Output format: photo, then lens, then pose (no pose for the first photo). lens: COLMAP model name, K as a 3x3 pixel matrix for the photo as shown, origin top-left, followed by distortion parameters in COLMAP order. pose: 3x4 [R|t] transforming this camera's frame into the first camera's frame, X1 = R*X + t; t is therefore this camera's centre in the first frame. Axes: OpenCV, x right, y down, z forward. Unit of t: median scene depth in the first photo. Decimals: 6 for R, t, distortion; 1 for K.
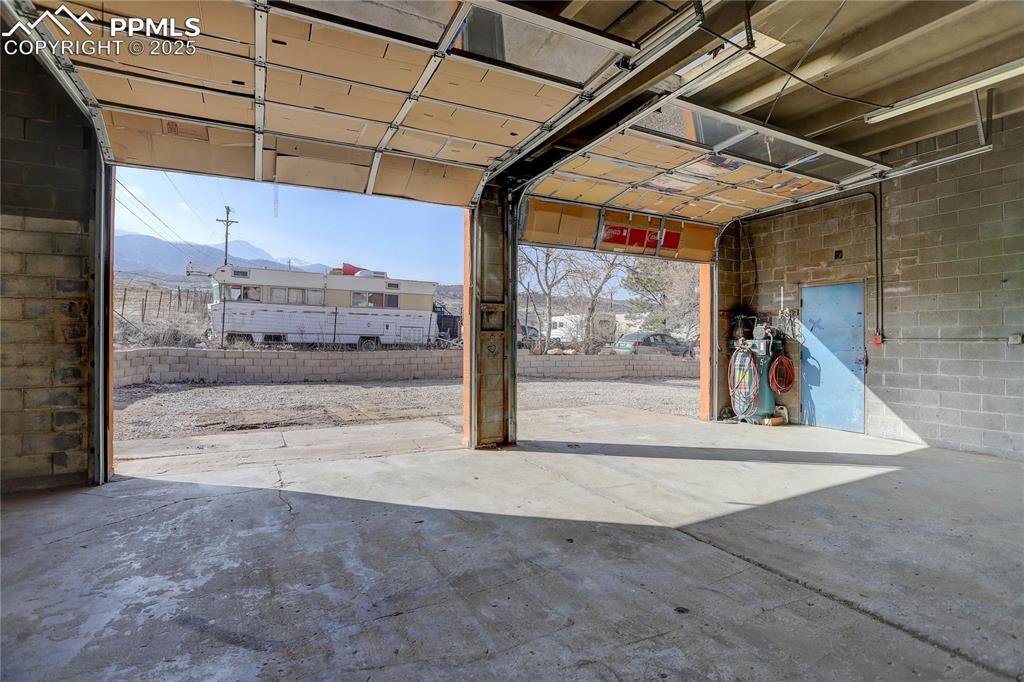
lens RADIAL K [[490.2, 0, 515.7], [0, 490.2, 335.6], [0, 0, 1]] dist [-0.026909, 0.000952]
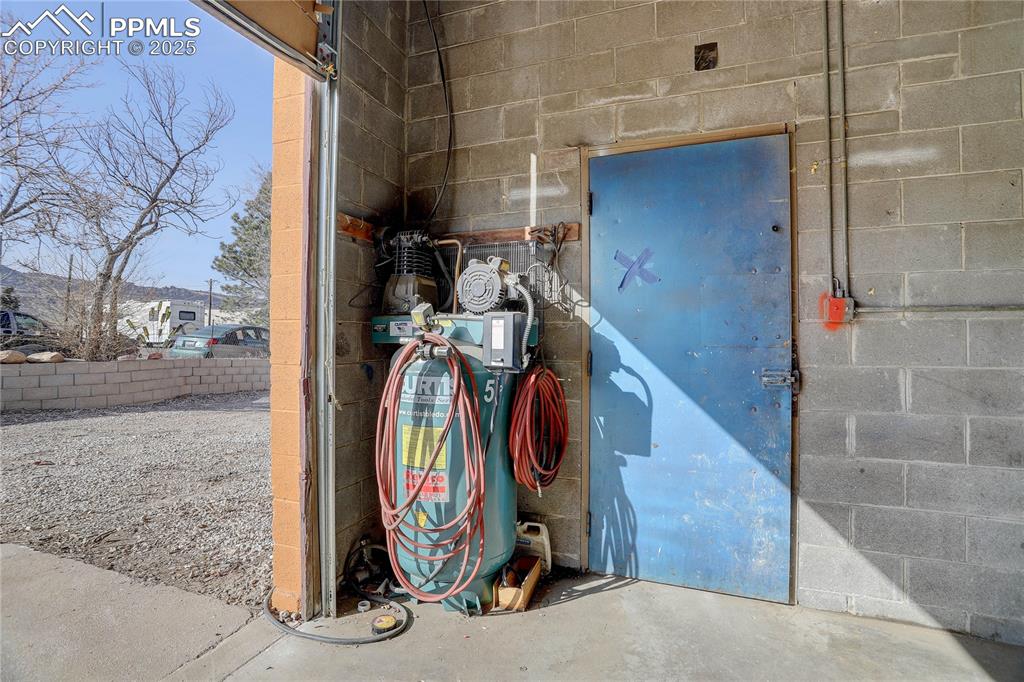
lens RADIAL K [[490.2, 0, 515.5], [0, 490.2, 337.1], [0, 0, 1]] dist [-0.026909, 0.000952]
pose [[0.735596, 0.004218, 0.677407, 0.322396], [-0.006762, 0.999977, 0.001116, 0.022526], [-0.677387, -0.005401, 0.735607, 0.777635]]
